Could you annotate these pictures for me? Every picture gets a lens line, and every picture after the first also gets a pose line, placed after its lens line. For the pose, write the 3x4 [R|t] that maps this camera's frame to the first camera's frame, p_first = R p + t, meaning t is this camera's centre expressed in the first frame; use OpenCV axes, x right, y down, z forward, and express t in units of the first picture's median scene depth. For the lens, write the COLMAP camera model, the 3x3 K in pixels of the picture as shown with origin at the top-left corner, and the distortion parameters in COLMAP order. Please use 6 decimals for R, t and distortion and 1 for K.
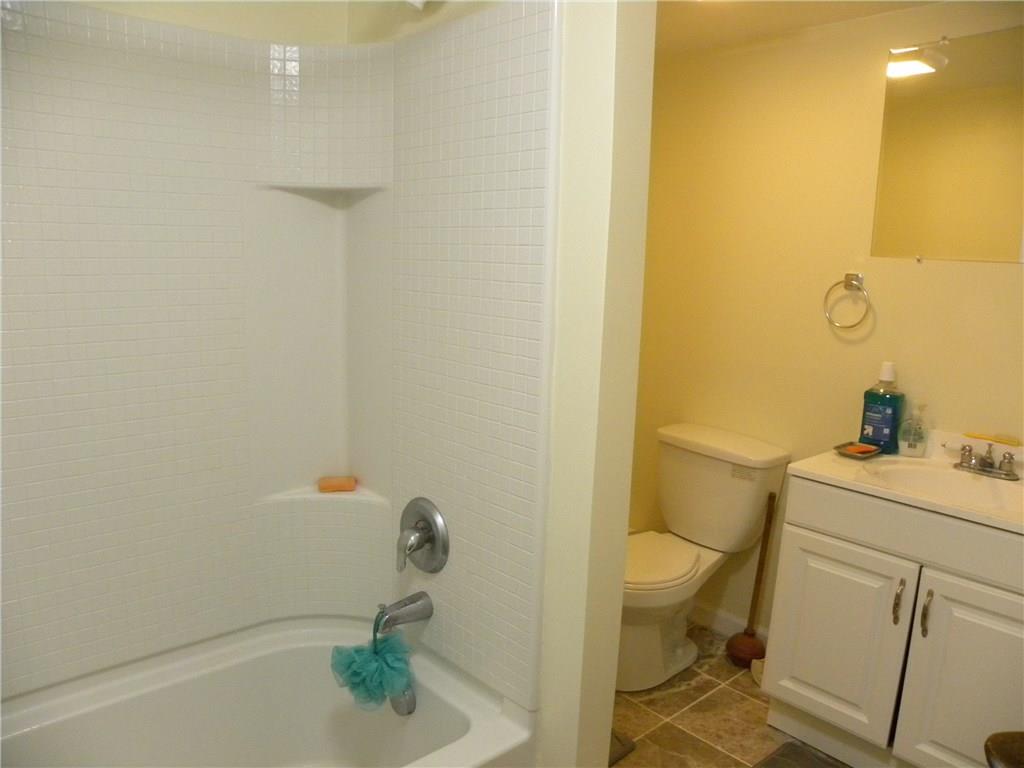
lens RADIAL K [[778.0, 0, 519.6], [0, 778.0, 393.6], [0, 0, 1]] dist [-0.149926, 0.082089]
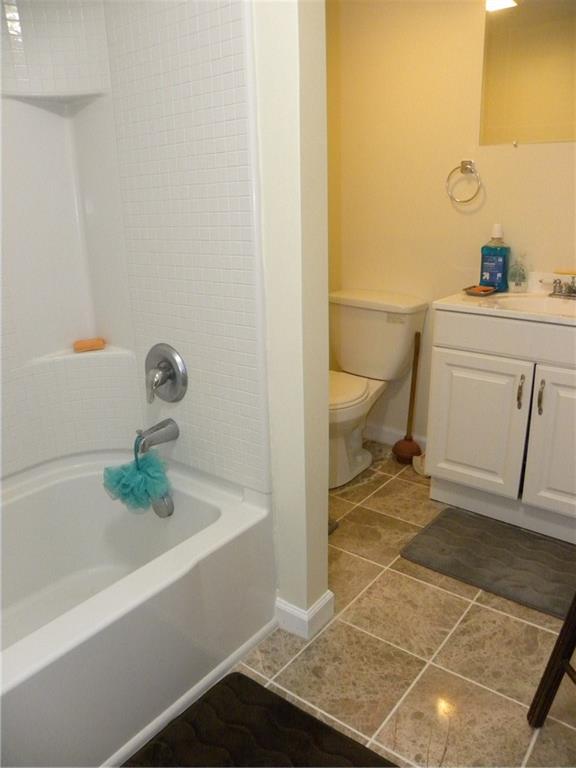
lens RADIAL K [[583.5, 0, 288.8], [0, 583.5, 386.6], [0, 0, 1]] dist [-0.149926, 0.082089]
pose [[0.984390, -0.106094, 0.140427, -0.055757], [0.087986, 0.987679, 0.129418, 0.091097], [-0.152427, -0.115042, 0.981596, 0.033701]]
